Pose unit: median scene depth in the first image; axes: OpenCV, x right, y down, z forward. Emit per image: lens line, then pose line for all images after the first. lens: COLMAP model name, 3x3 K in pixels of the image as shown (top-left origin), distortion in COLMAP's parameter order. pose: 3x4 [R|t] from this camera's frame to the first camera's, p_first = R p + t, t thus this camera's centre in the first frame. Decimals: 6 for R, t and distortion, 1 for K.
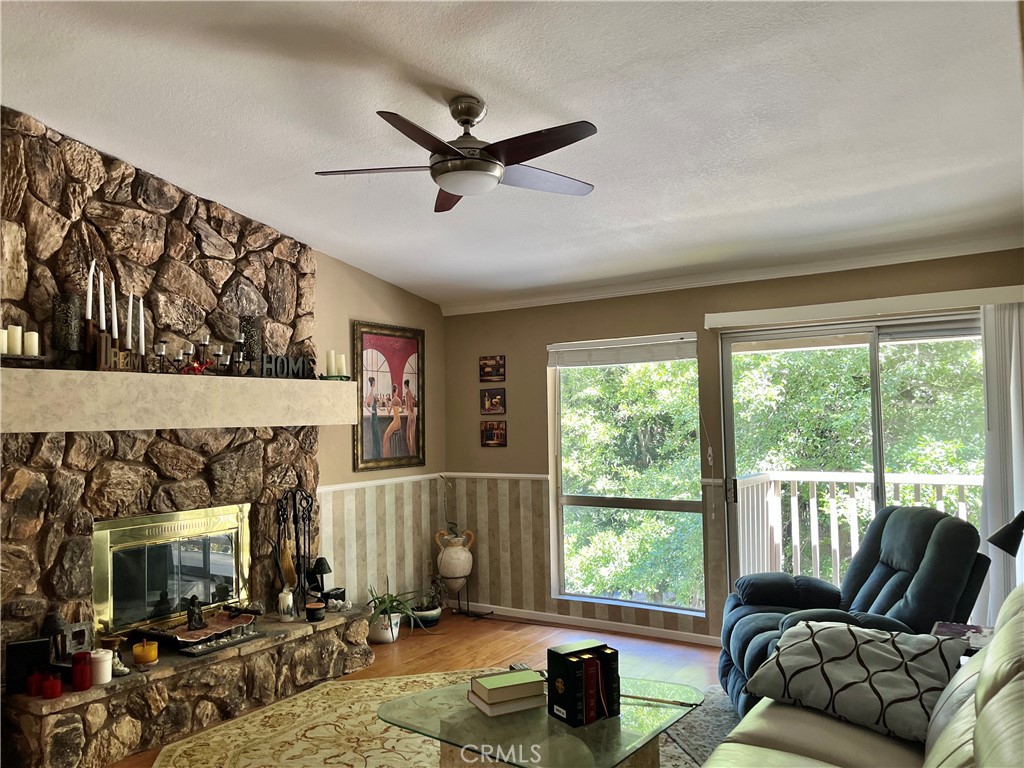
lens RADIAL K [[774.2, 0, 512.0], [0, 774.2, 384.0], [0, 0, 1]] dist [0.058556, -0.078823]
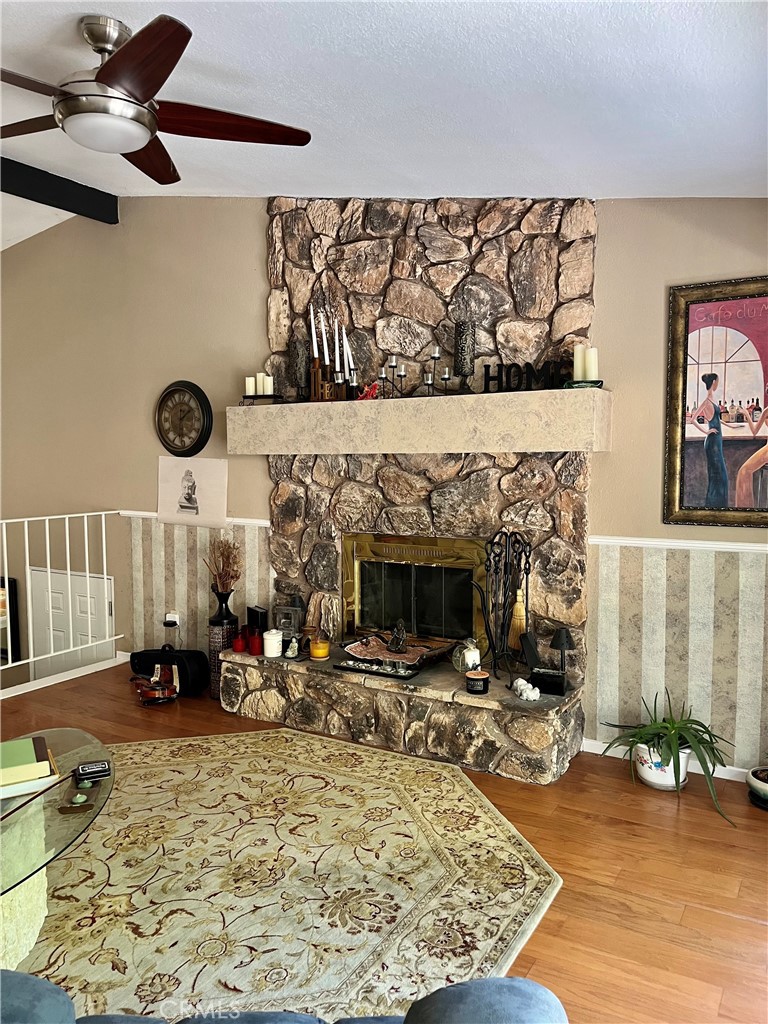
lens RADIAL K [[774.2, 0, 365.9], [0, 774.2, 511.7], [0, 0, 1]] dist [0.058556, -0.078823]
pose [[0.031401, 0.093828, -0.995093, 0.495109], [0.052304, 0.994066, 0.095381, 0.030133], [0.998137, -0.055043, 0.026307, 0.809929]]
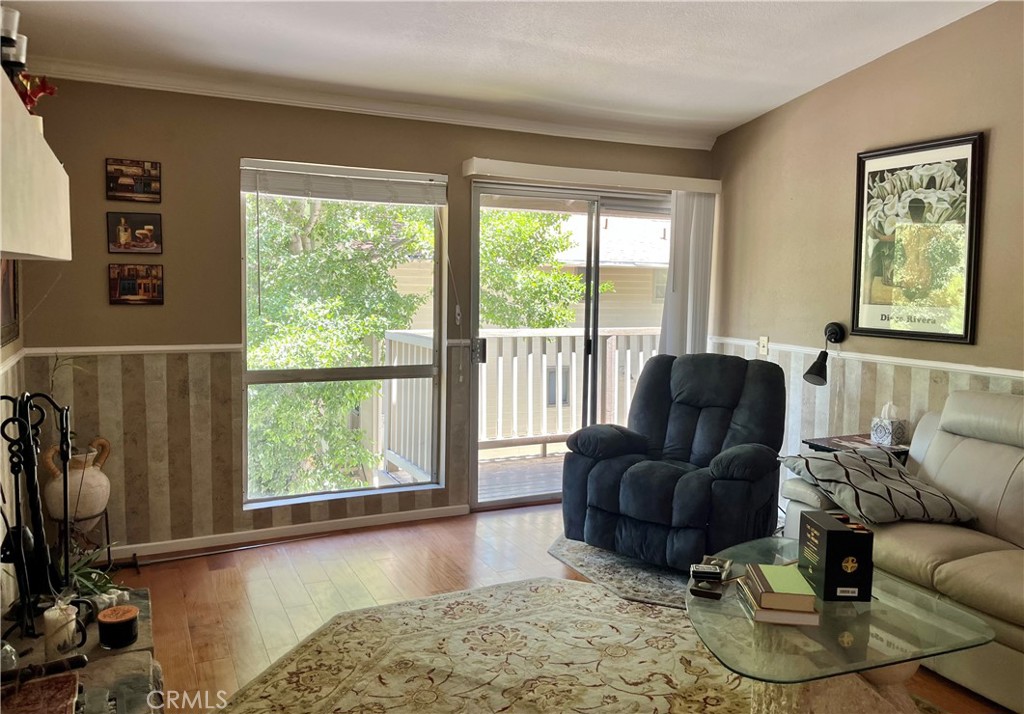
lens RADIAL K [[771.9, 0, 512.0], [0, 771.9, 337.7], [0, 0, 1]] dist [0.050239, -0.000241]
pose [[0.512581, -0.037766, 0.857808, -0.515404], [-0.071419, 0.993695, 0.086425, 0.037172], [-0.855664, -0.105564, 0.506652, 0.499230]]
